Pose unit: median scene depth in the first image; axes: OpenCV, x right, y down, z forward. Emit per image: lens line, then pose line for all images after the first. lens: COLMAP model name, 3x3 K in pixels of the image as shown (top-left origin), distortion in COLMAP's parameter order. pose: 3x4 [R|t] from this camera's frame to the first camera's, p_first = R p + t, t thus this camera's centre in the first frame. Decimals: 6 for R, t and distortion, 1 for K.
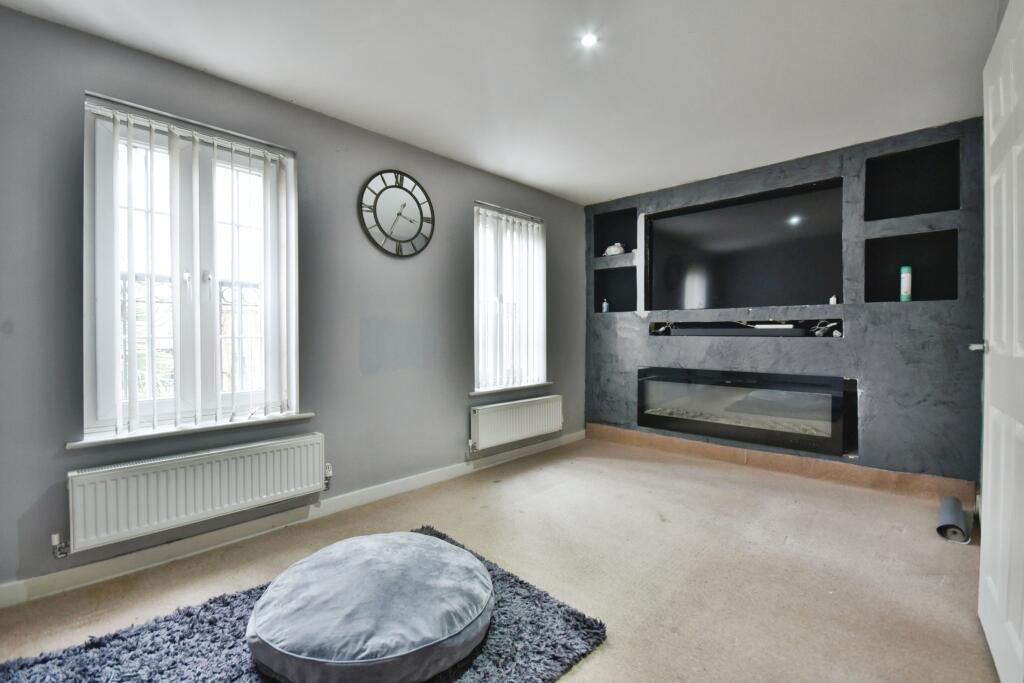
lens RADIAL K [[449.3, 0, 507.6], [0, 449.3, 341.2], [0, 0, 1]] dist [-0.012733, -0.000217]
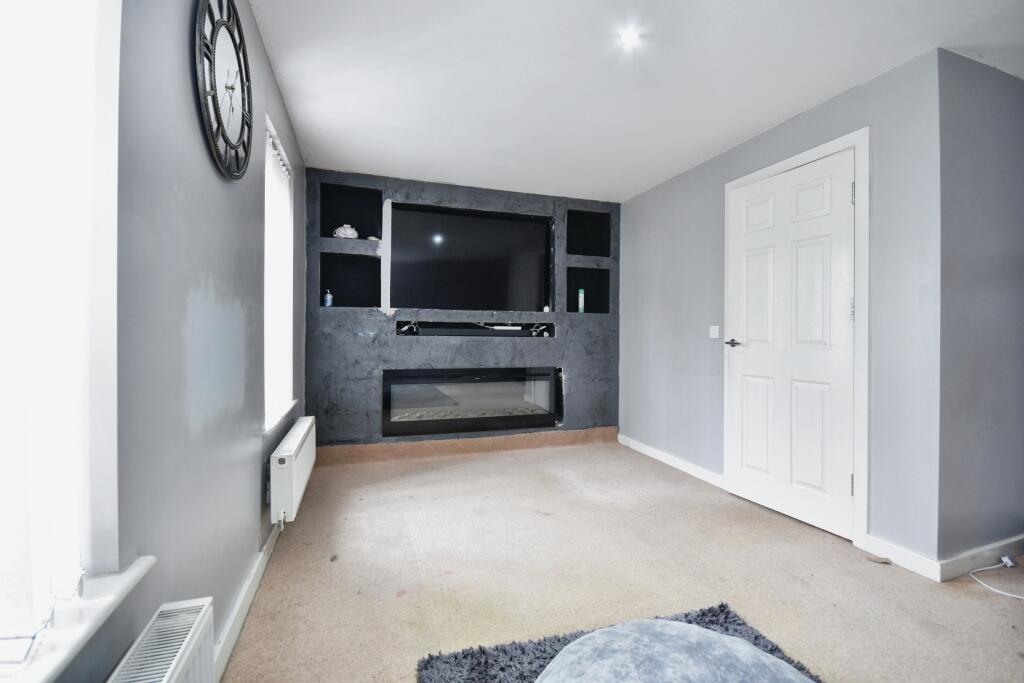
lens RADIAL K [[449.3, 0, 510.1], [0, 449.3, 336.3], [0, 0, 1]] dist [-0.012733, -0.000217]
pose [[0.466240, 0.000050, 0.884658, -0.464368], [0.007114, 0.999967, -0.003806, -0.006529], [-0.884630, 0.008068, 0.466224, 0.449775]]
